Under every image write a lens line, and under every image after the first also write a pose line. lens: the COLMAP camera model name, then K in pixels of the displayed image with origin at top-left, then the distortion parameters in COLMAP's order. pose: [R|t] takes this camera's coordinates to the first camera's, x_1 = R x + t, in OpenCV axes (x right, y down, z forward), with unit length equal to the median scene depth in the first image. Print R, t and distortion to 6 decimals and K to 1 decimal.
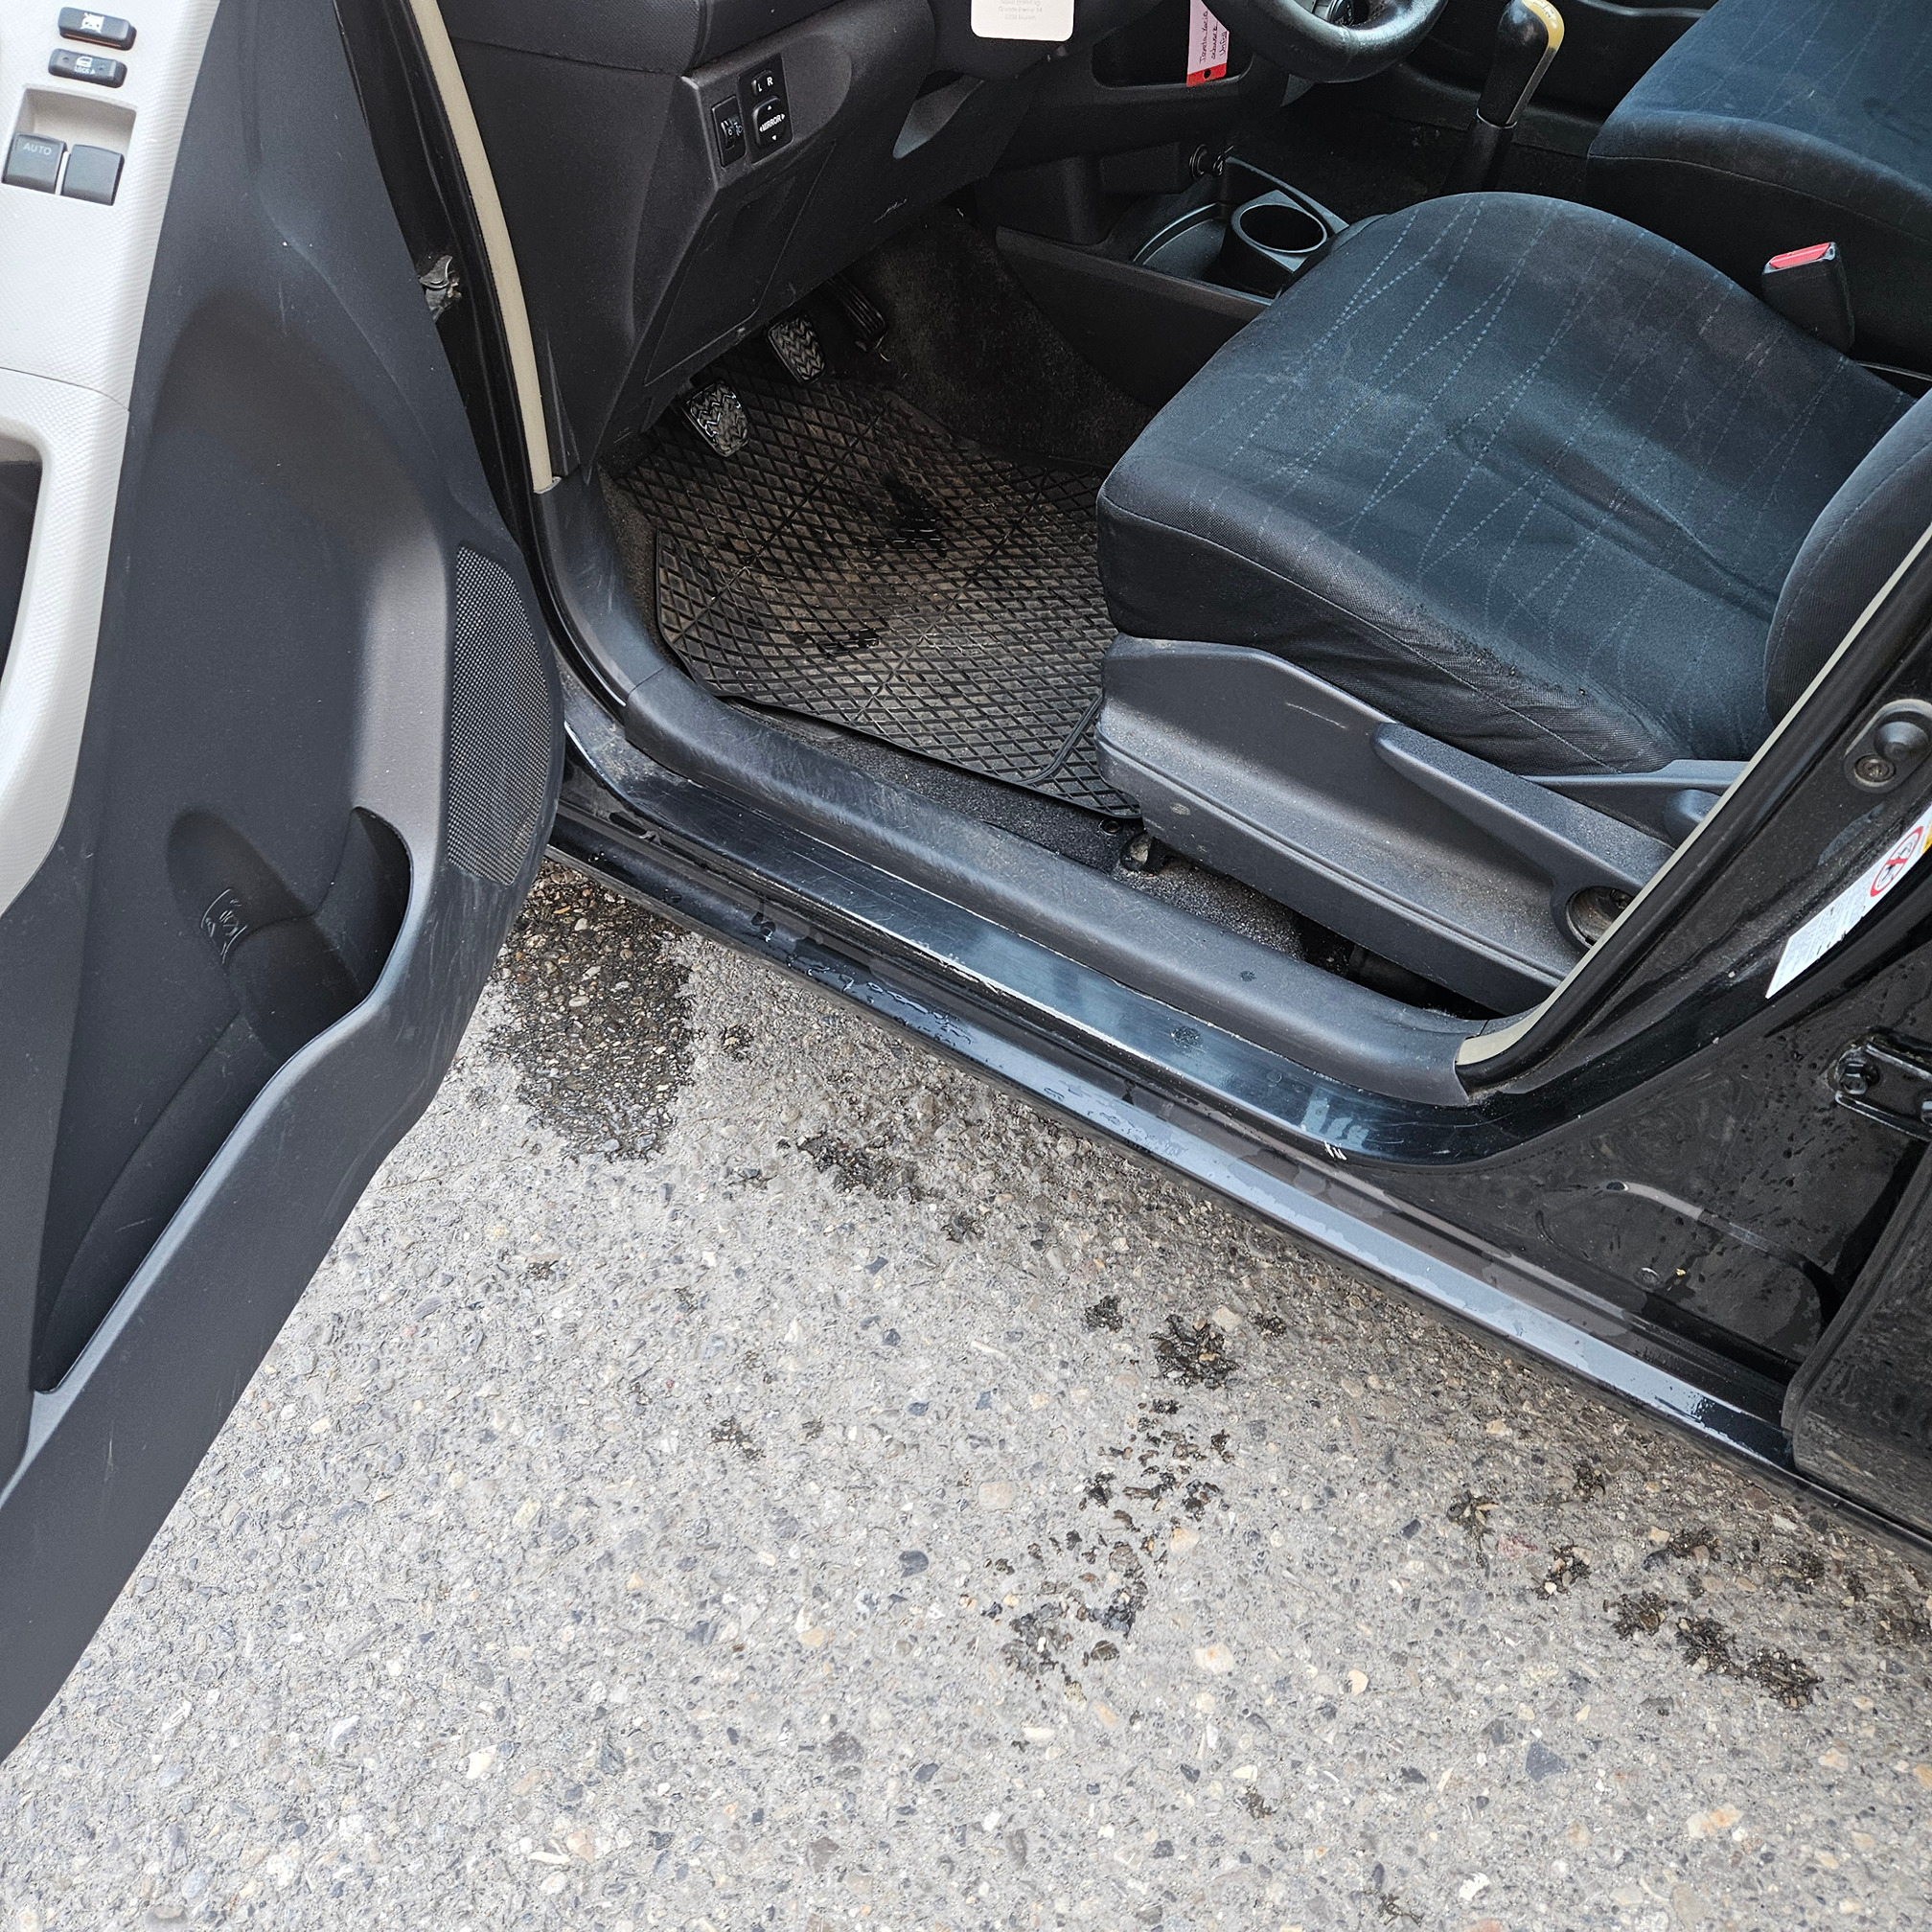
lens RADIAL K [[1752.9, 0, 969.1], [0, 1752.9, 1017.9], [0, 0, 1]] dist [0.094746, -0.084534]
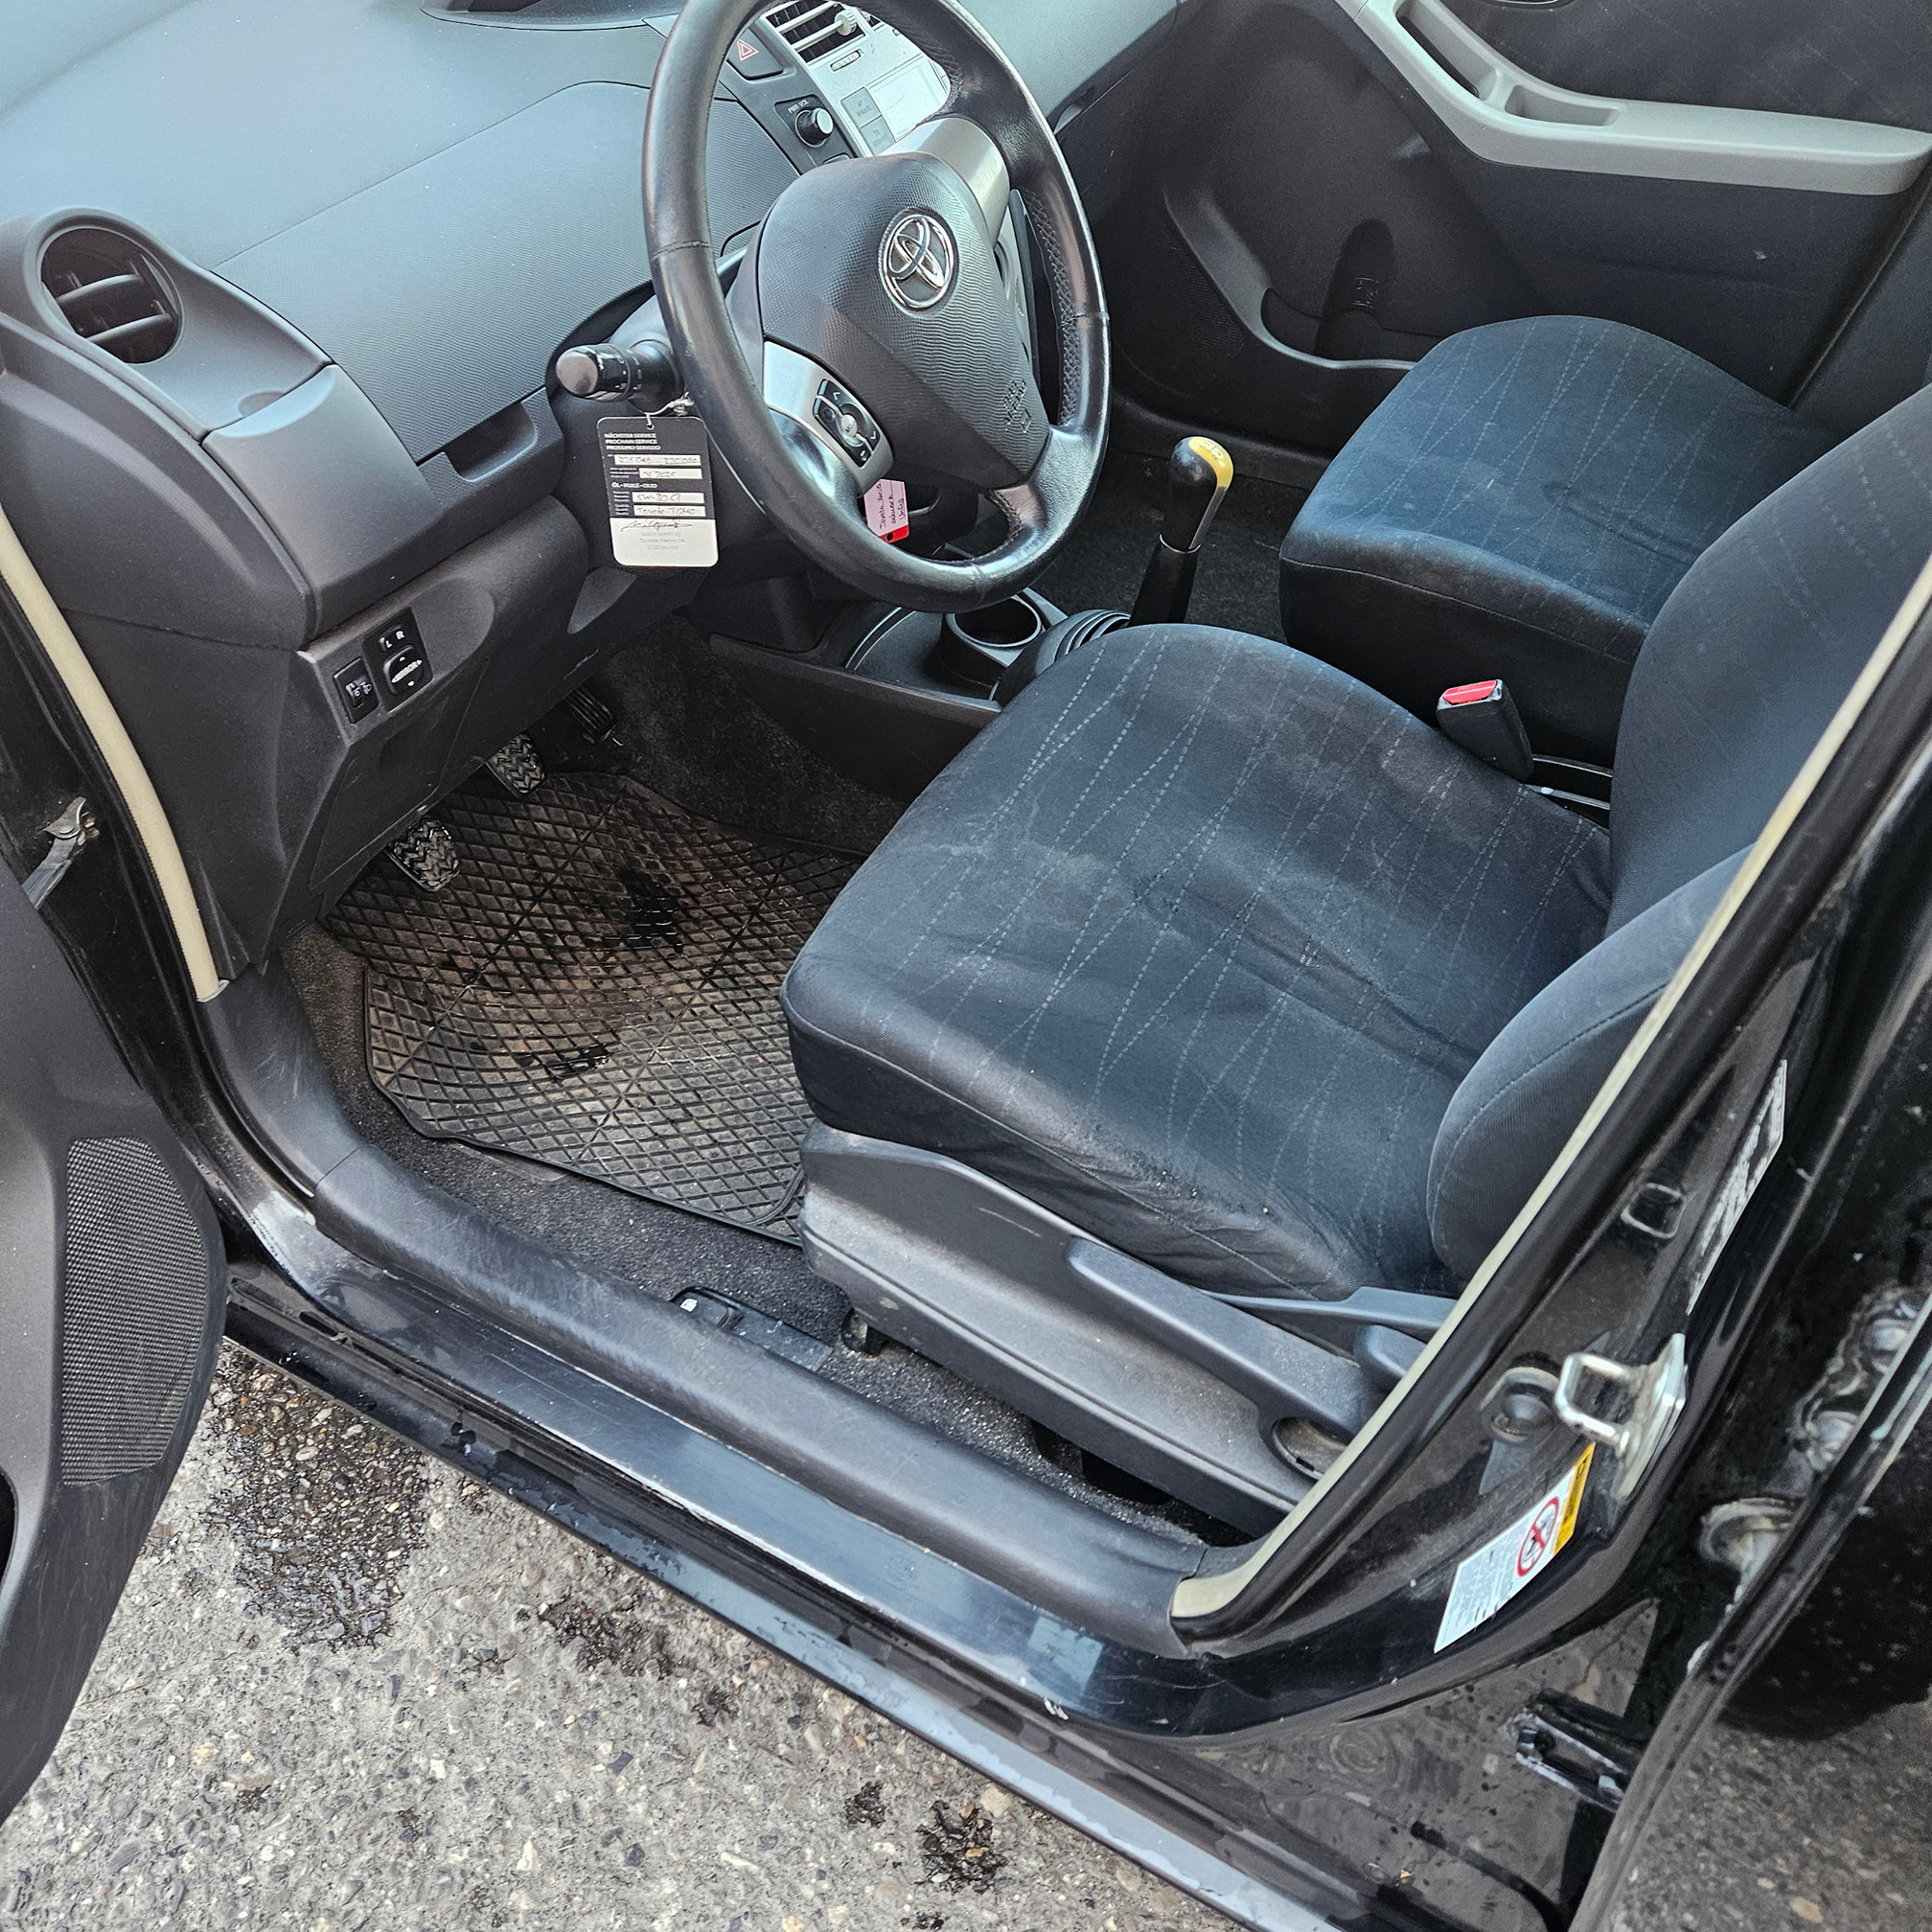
lens RADIAL K [[1749.6, 0, 959.6], [0, 1749.6, 971.4], [0, 0, 1]] dist [0.085692, -0.085913]
pose [[0.996839, -0.061382, 0.050450, 0.104082], [0.065192, 0.994842, -0.077710, -0.189831], [-0.045420, 0.080753, 0.995699, 0.027968]]
